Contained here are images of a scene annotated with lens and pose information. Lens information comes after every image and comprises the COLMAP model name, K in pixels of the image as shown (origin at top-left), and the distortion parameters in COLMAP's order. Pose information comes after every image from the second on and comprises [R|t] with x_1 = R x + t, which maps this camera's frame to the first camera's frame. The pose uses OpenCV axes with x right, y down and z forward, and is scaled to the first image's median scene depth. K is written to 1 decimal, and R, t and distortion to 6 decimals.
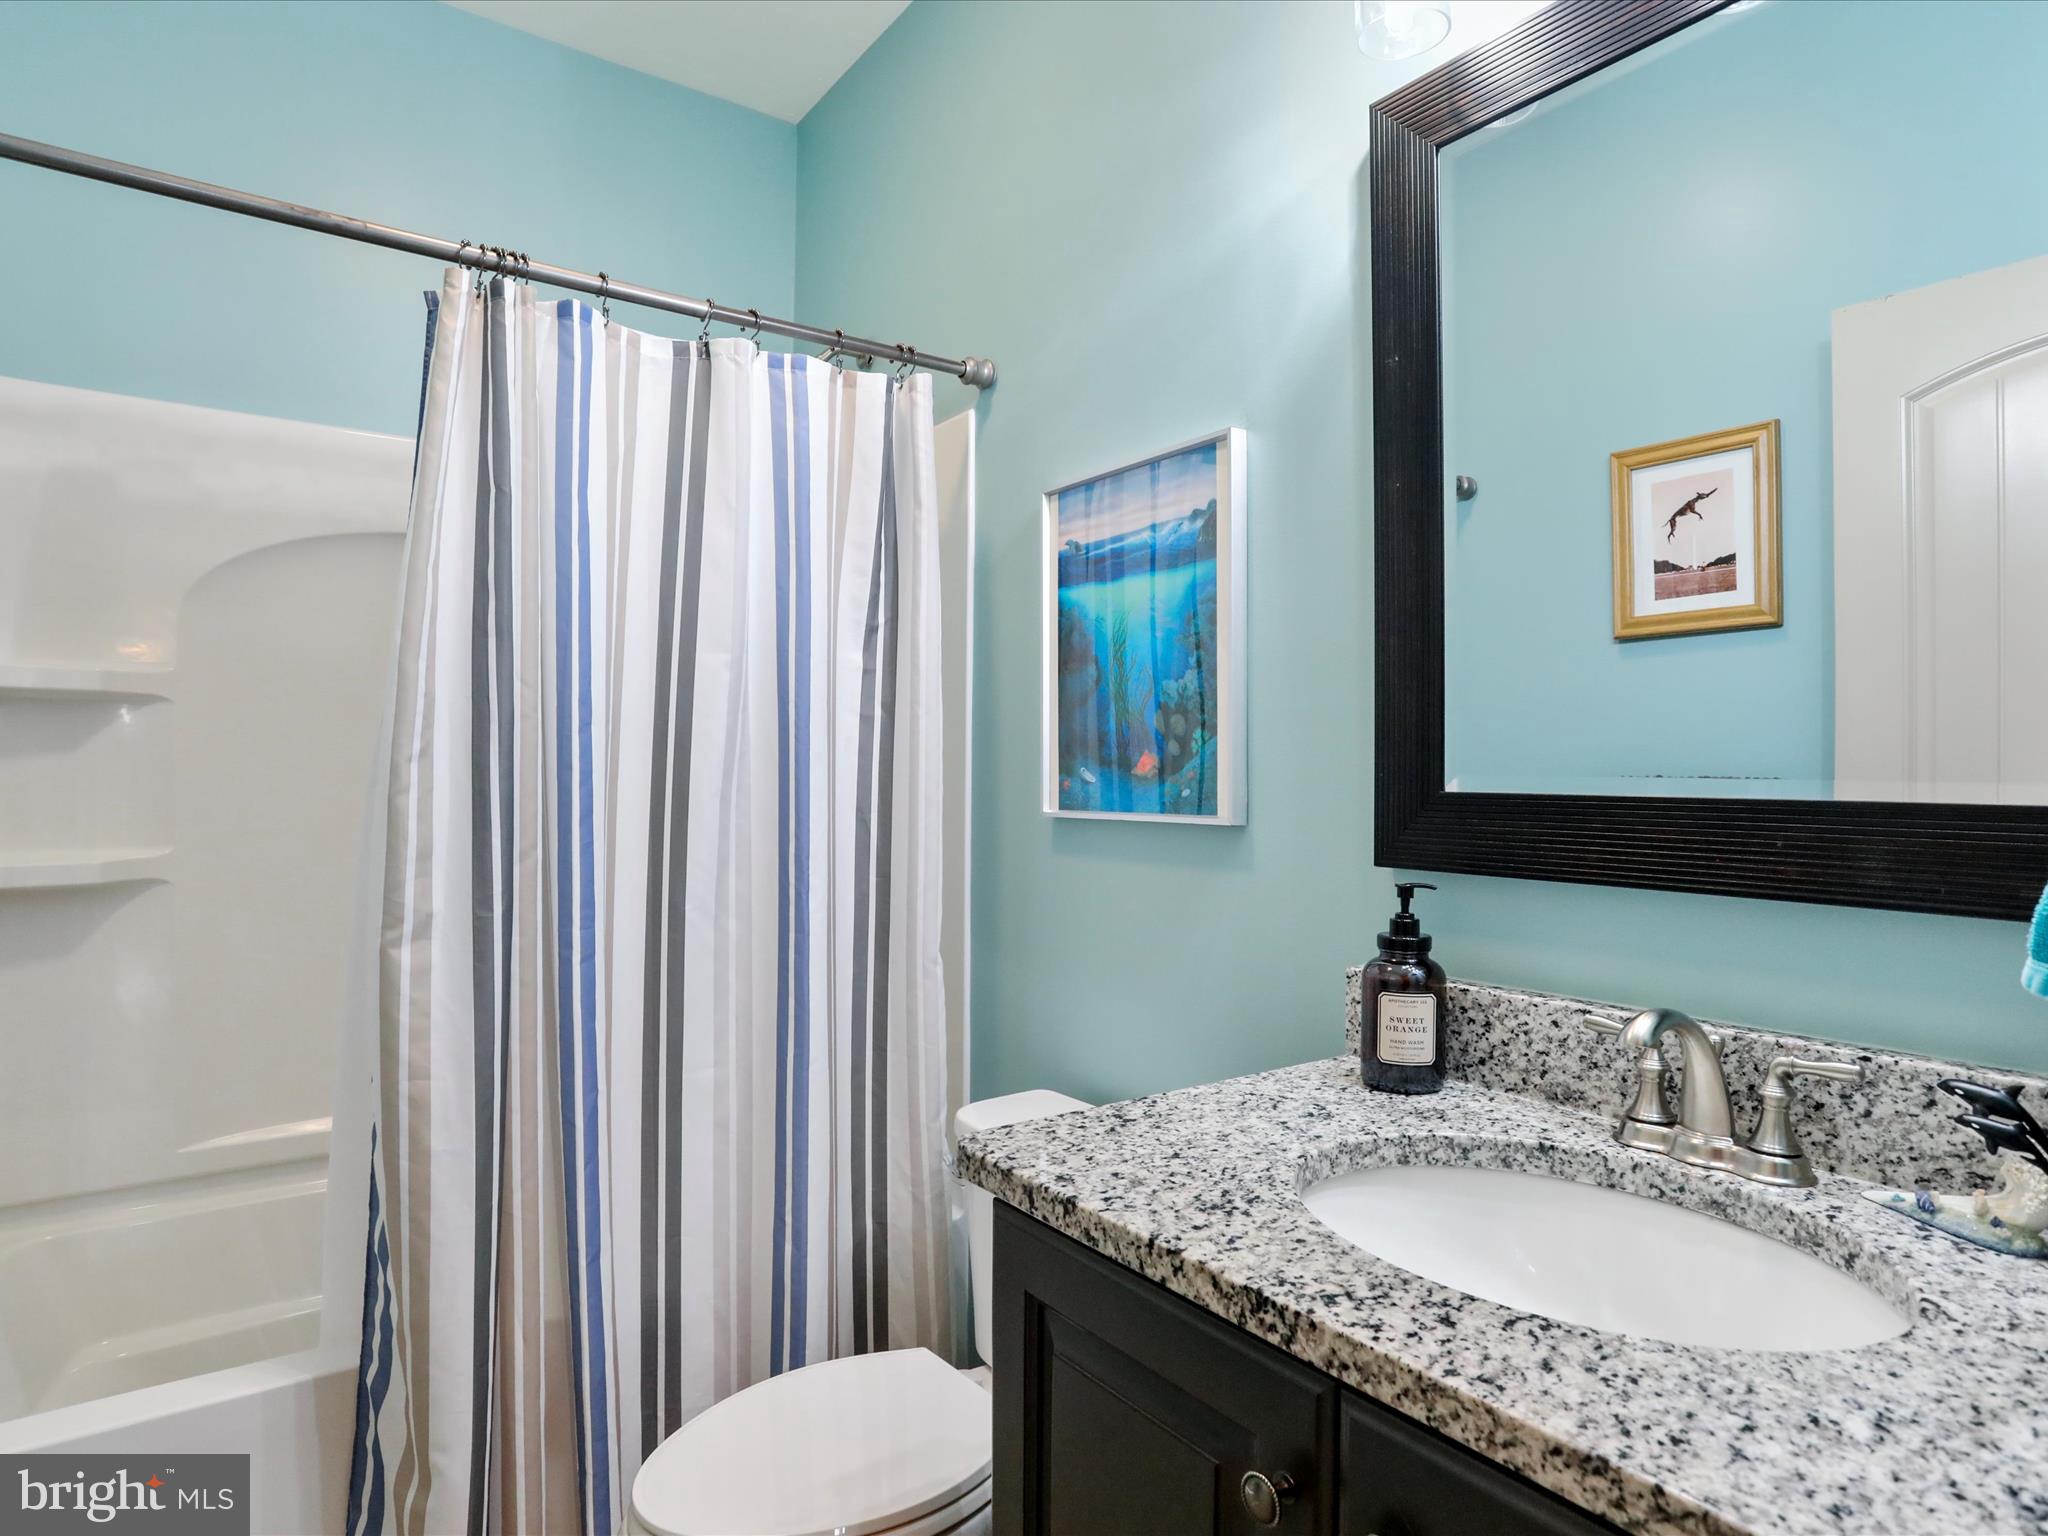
lens RADIAL K [[1130.4, 0, 1027.9], [0, 1130.4, 788.6], [0, 0, 1]] dist [-0.060461, 0.037631]
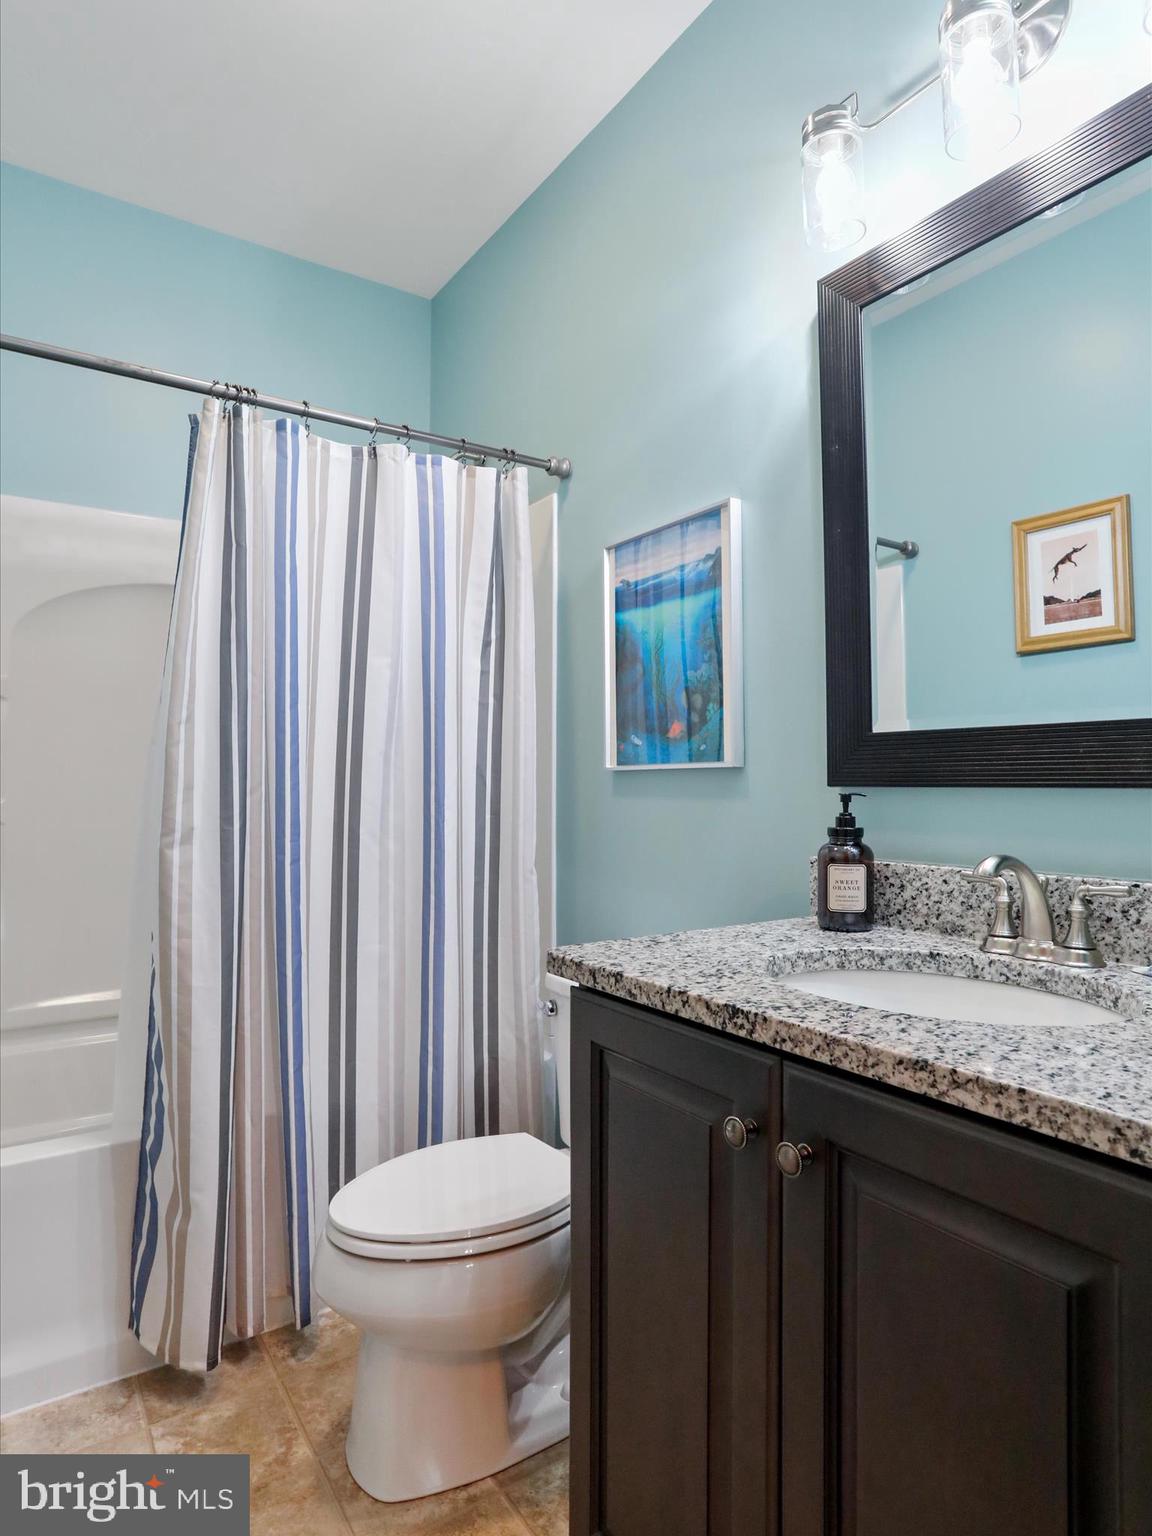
lens RADIAL K [[847.8, 0, 580.3], [0, 847.8, 766.1], [0, 0, 1]] dist [-0.060461, 0.037631]
pose [[0.999730, -0.006184, -0.022409, 0.007054], [0.005594, 0.999639, -0.026290, 0.064350], [0.022564, 0.026157, 0.999403, -0.110420]]
